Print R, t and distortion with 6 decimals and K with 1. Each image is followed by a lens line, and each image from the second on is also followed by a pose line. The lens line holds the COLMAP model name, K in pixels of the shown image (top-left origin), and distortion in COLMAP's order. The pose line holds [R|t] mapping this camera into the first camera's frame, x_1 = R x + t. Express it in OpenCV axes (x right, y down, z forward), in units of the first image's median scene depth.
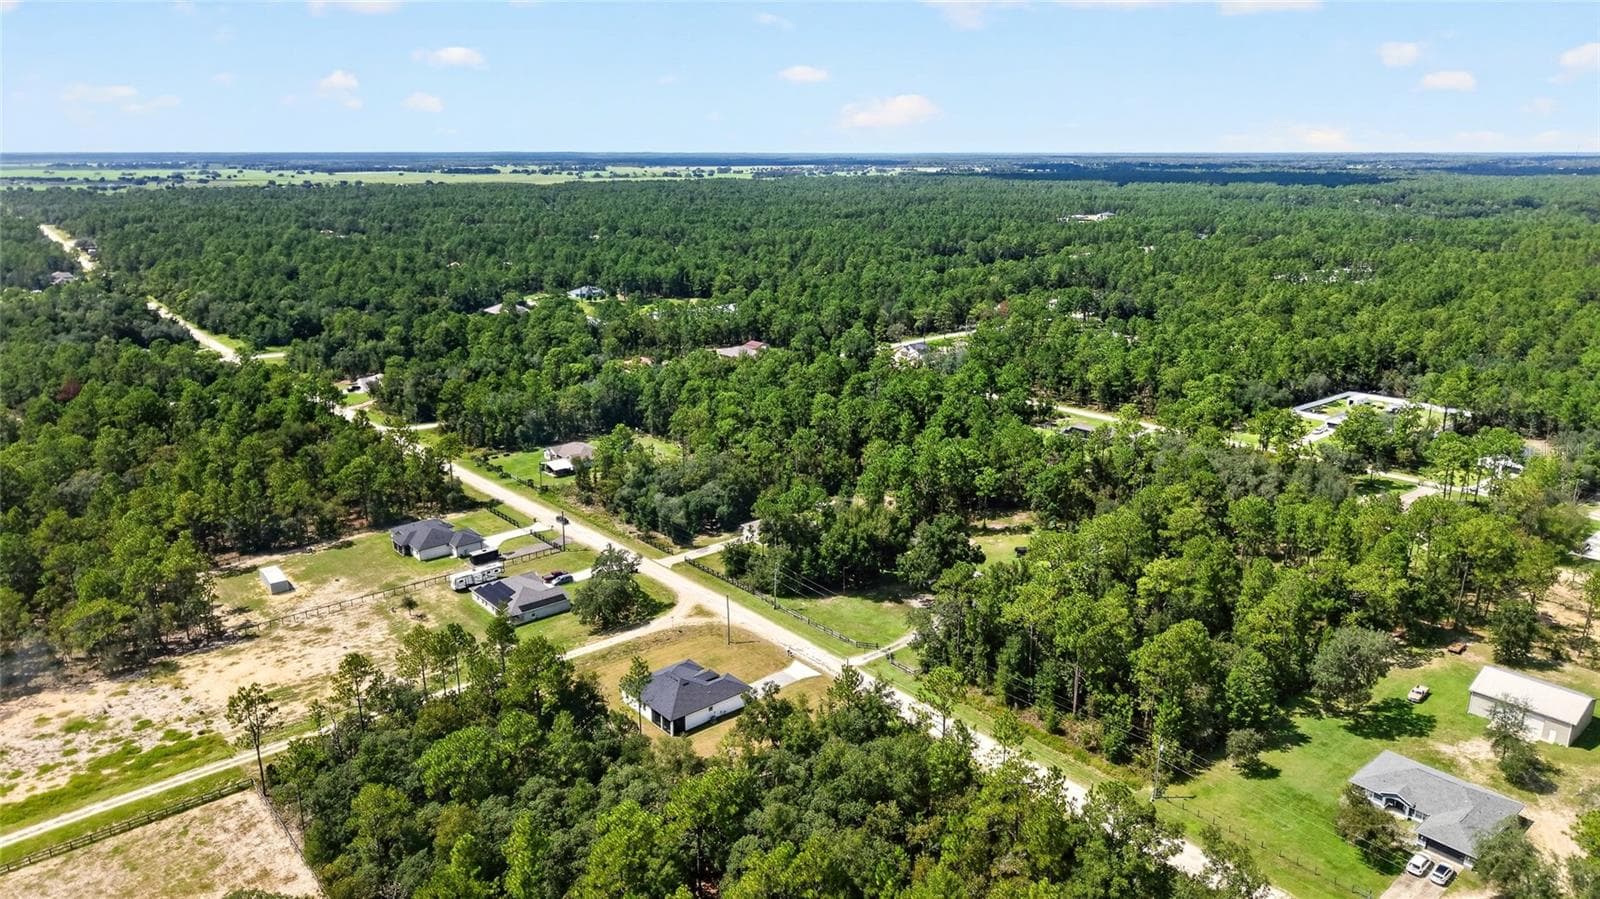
lens RADIAL K [[1062.1, 0, 800.0], [0, 1062.1, 449.5], [0, 0, 1]] dist [0.061959, -0.081238]
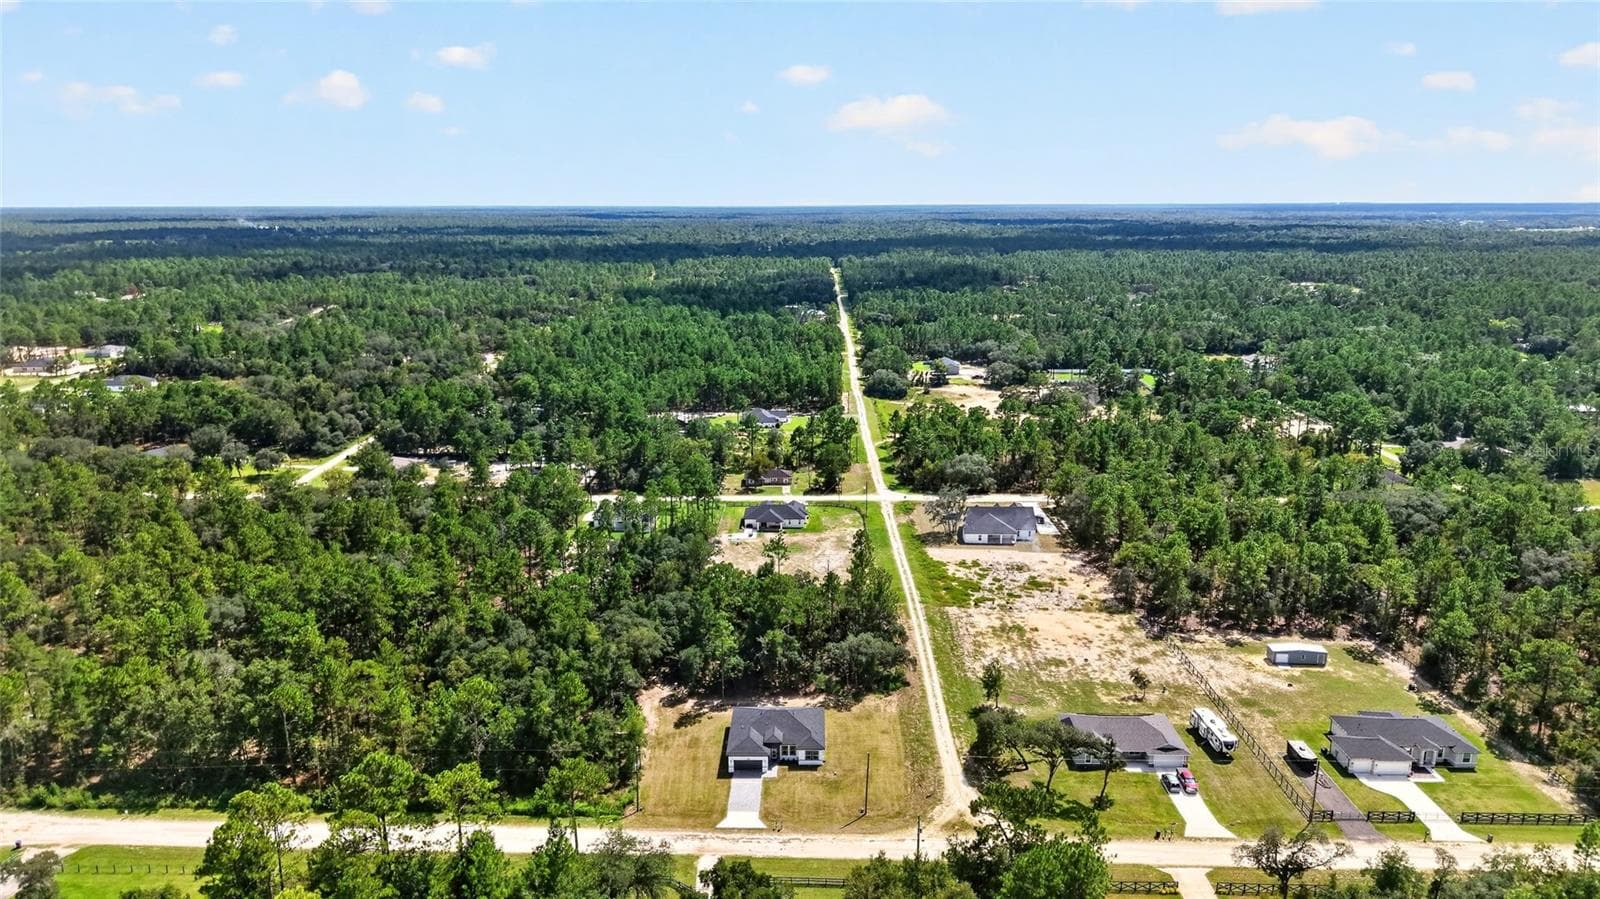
lens RADIAL K [[1062.1, 0, 800.0], [0, 1062.1, 449.5], [0, 0, 1]] dist [0.061959, -0.081238]
pose [[-0.659120, 0.171486, -0.732225, 0.456515], [-0.199656, 0.898813, 0.390222, -0.328192], [0.725051, 0.403396, -0.558187, 1.196946]]
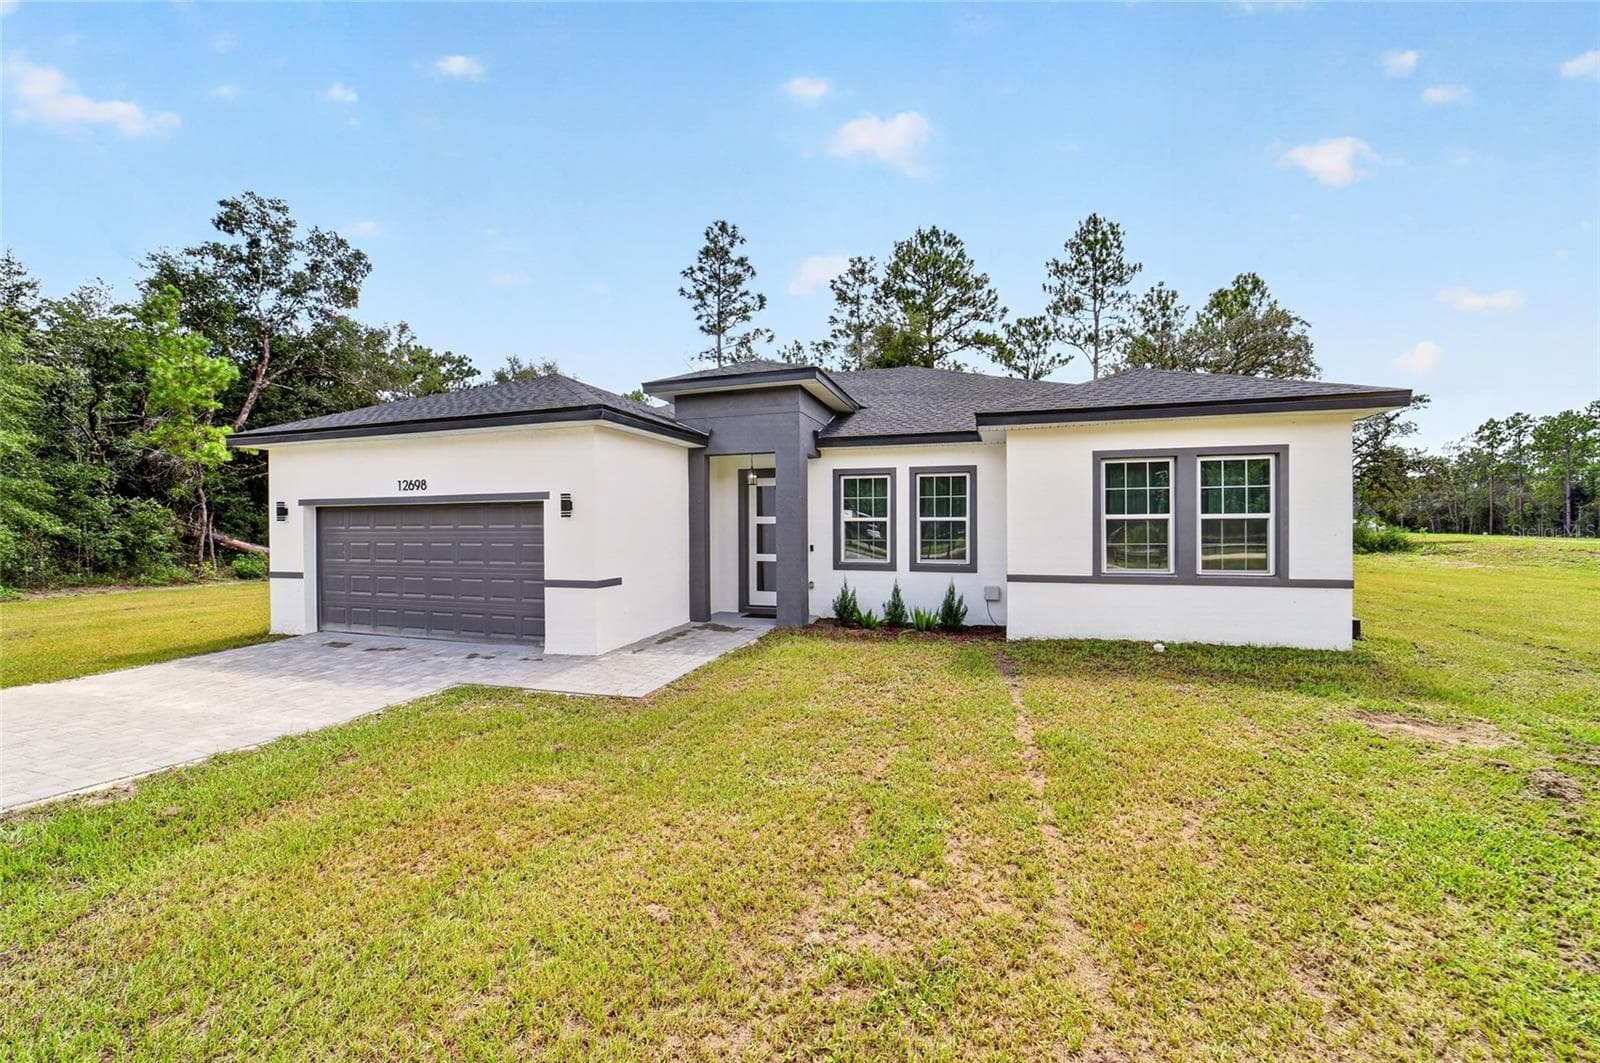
lens RADIAL K [[619.0, 0, 797.9], [0, 619.0, 535.4], [0, 0, 1]] dist [-0.037661, 0.008842]
pose [[-0.846528, 0.004573, -0.532324, -0.047256], [-0.140634, 0.962517, 0.231912, 0.174217], [0.513432, 0.271183, -0.814154, 0.873794]]
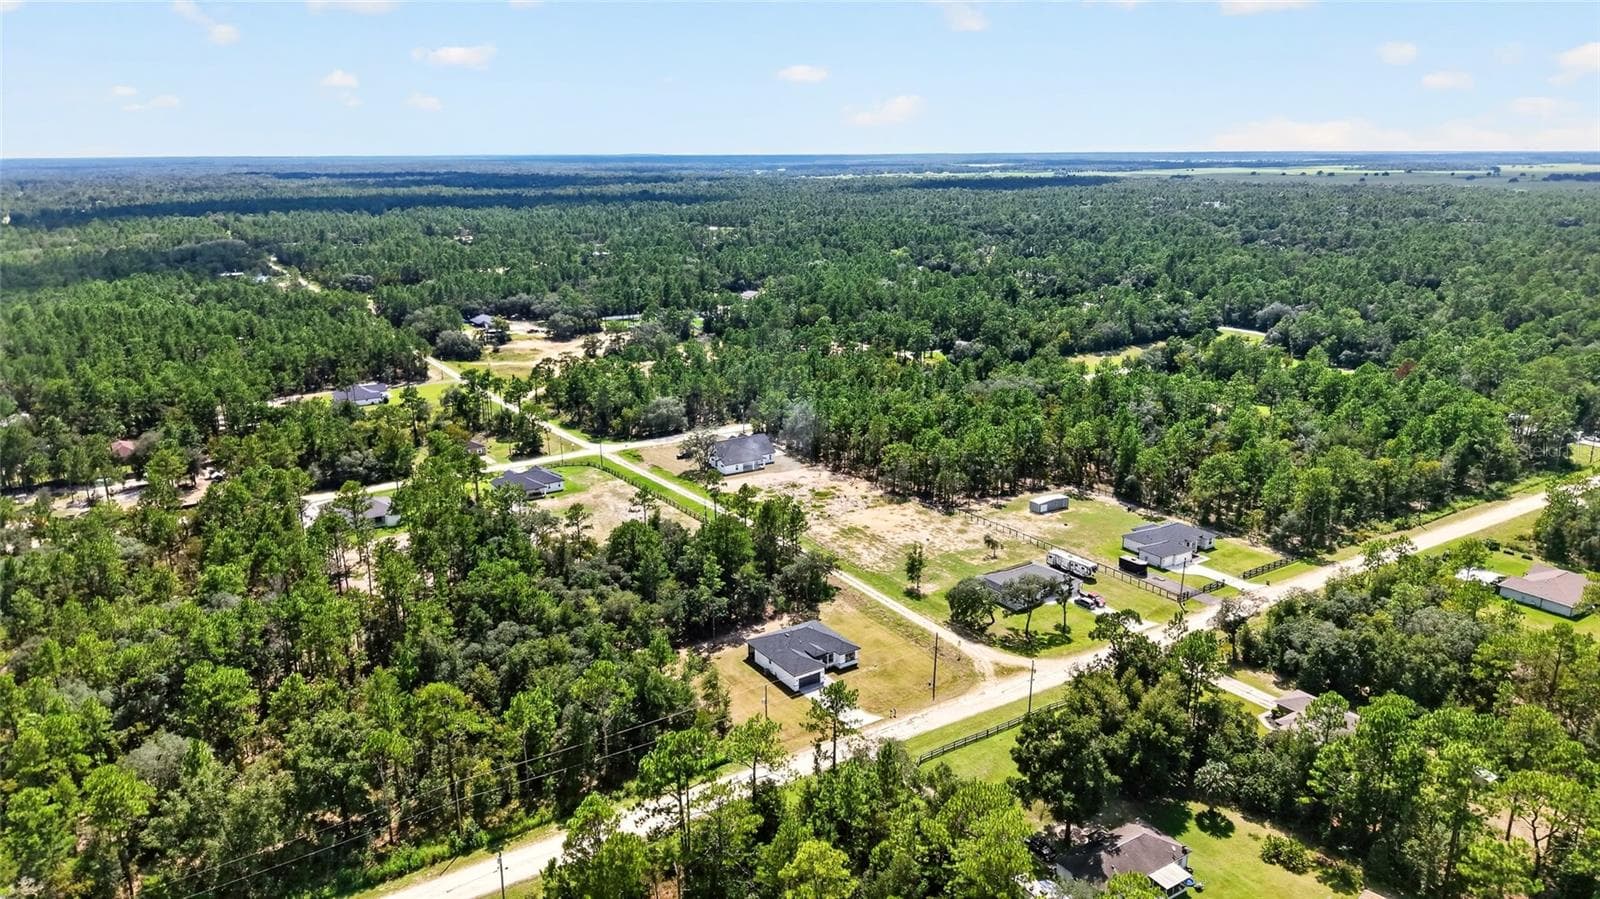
lens RADIAL K [[1062.1, 0, 800.0], [0, 1062.1, 449.5], [0, 0, 1]] dist [0.061959, -0.081238]
pose [[-0.121234, 0.268790, -0.955539, 0.708890], [-0.261386, 0.920019, 0.291962, -0.222821], [0.957590, 0.285161, -0.041280, 0.804546]]
